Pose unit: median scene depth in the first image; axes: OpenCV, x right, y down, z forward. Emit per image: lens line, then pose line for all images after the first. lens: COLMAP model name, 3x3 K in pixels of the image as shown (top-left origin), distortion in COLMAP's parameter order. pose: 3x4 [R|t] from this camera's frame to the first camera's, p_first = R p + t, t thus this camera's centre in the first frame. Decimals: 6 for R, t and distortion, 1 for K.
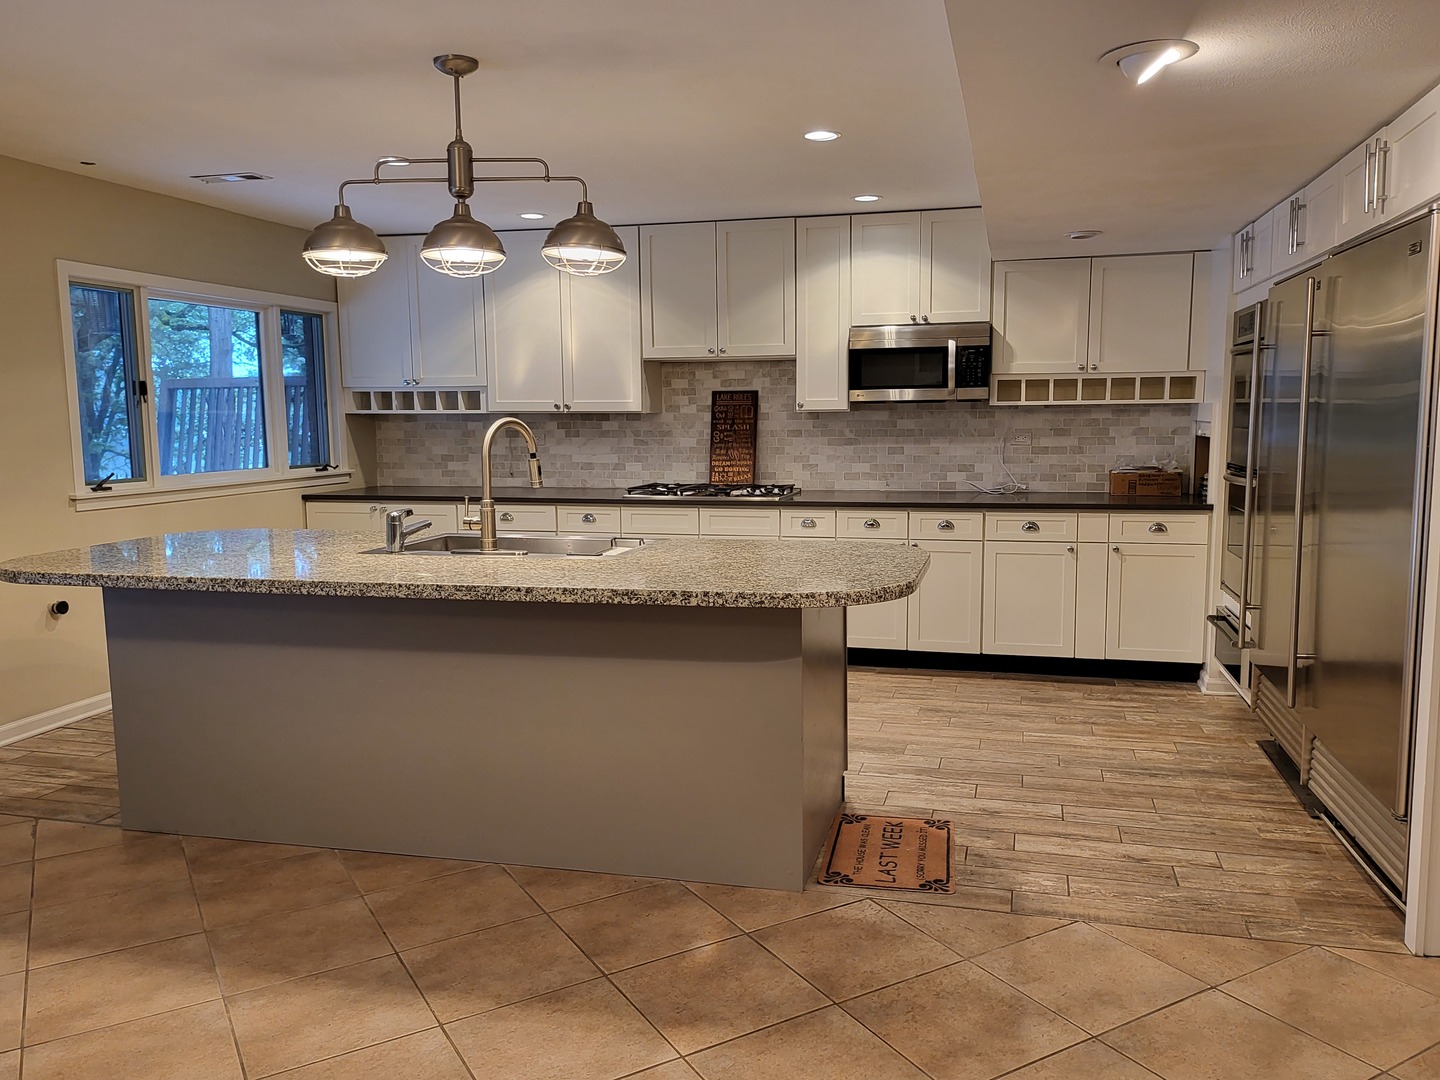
lens RADIAL K [[1107.0, 0, 740.0], [0, 1107.0, 554.6], [0, 0, 1]] dist [0.063151, -0.068362]
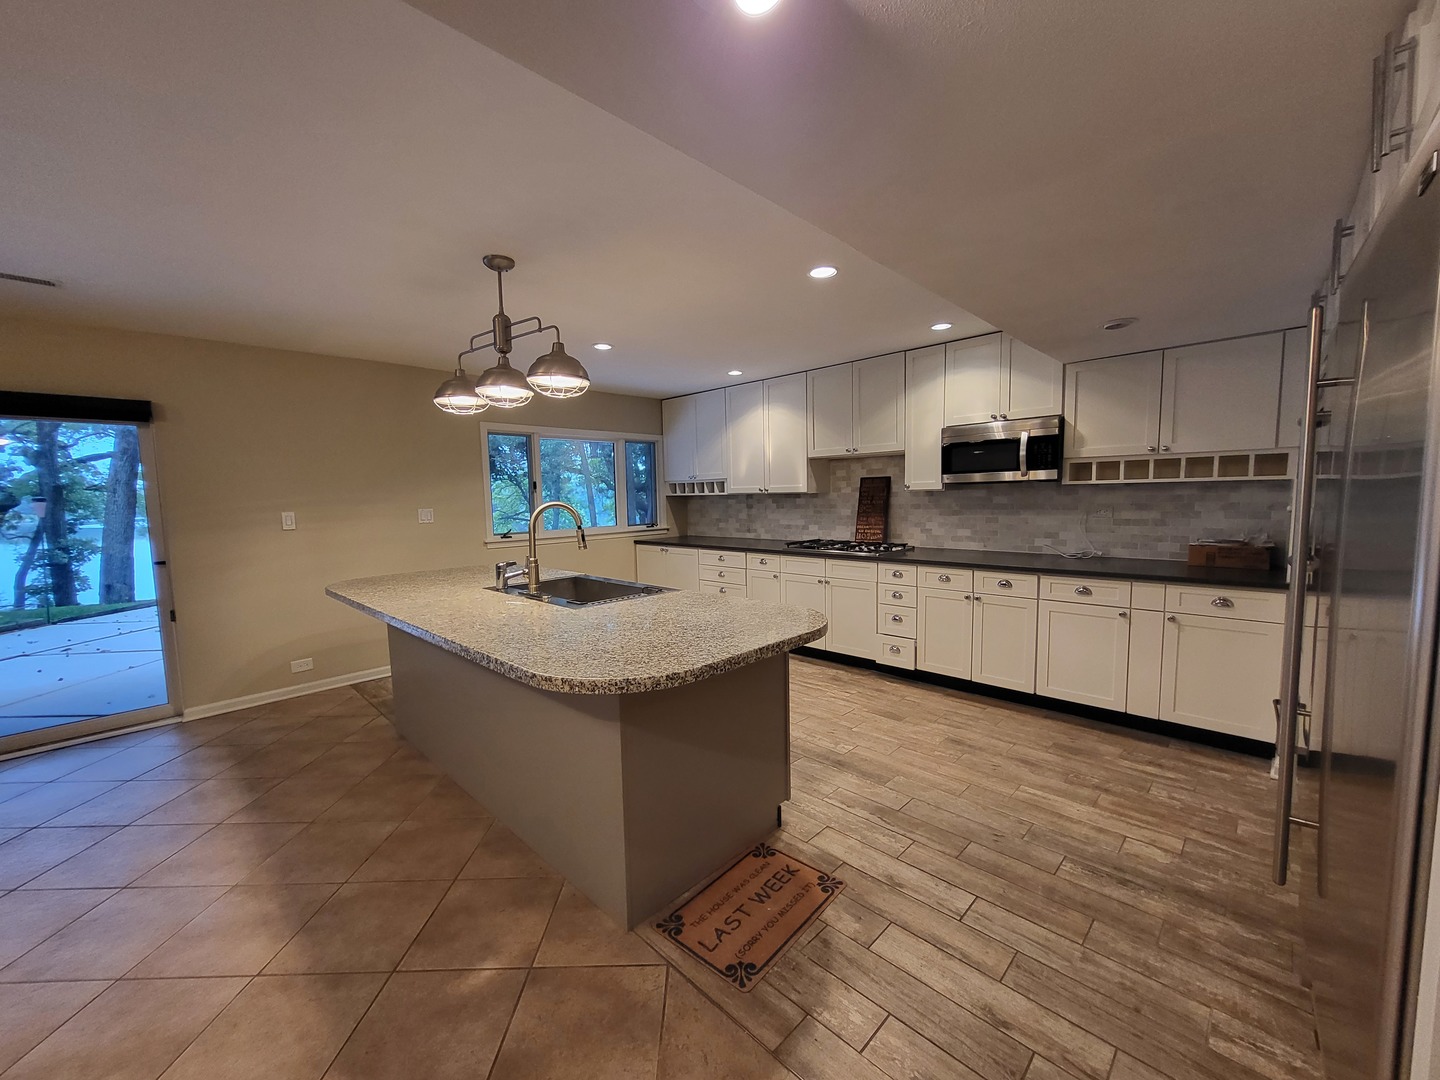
lens RADIAL K [[566.3, 0, 717.0], [0, 566.3, 549.3], [0, 0, 1]] dist [-0.002516, -0.000312]
pose [[0.862506, 0.038670, -0.504567, 0.240190], [-0.050397, 0.998683, -0.009610, -0.045168], [0.503531, 0.033717, 0.863319, 0.326792]]
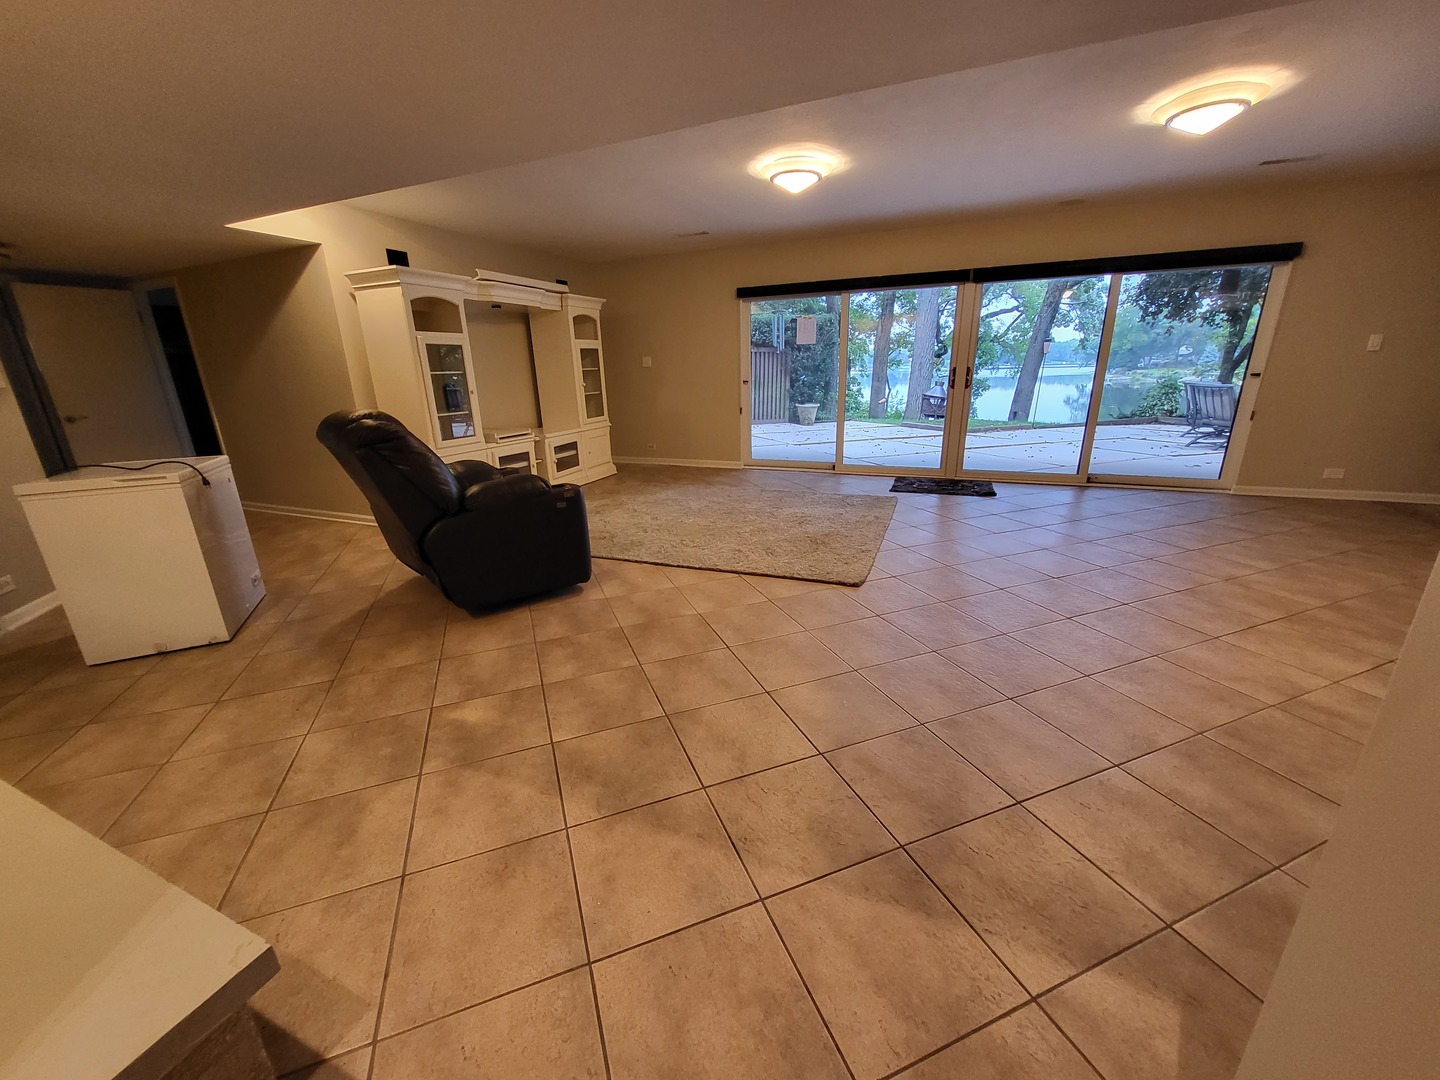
lens RADIAL K [[566.3, 0, 717.5], [0, 566.3, 543.2], [0, 0, 1]] dist [-0.002516, -0.000312]
pose [[-0.166439, 0.308621, -0.936510, 0.412130], [-0.102294, 0.939229, 0.327697, 0.042139], [0.980731, 0.150341, -0.124754, -0.118886]]
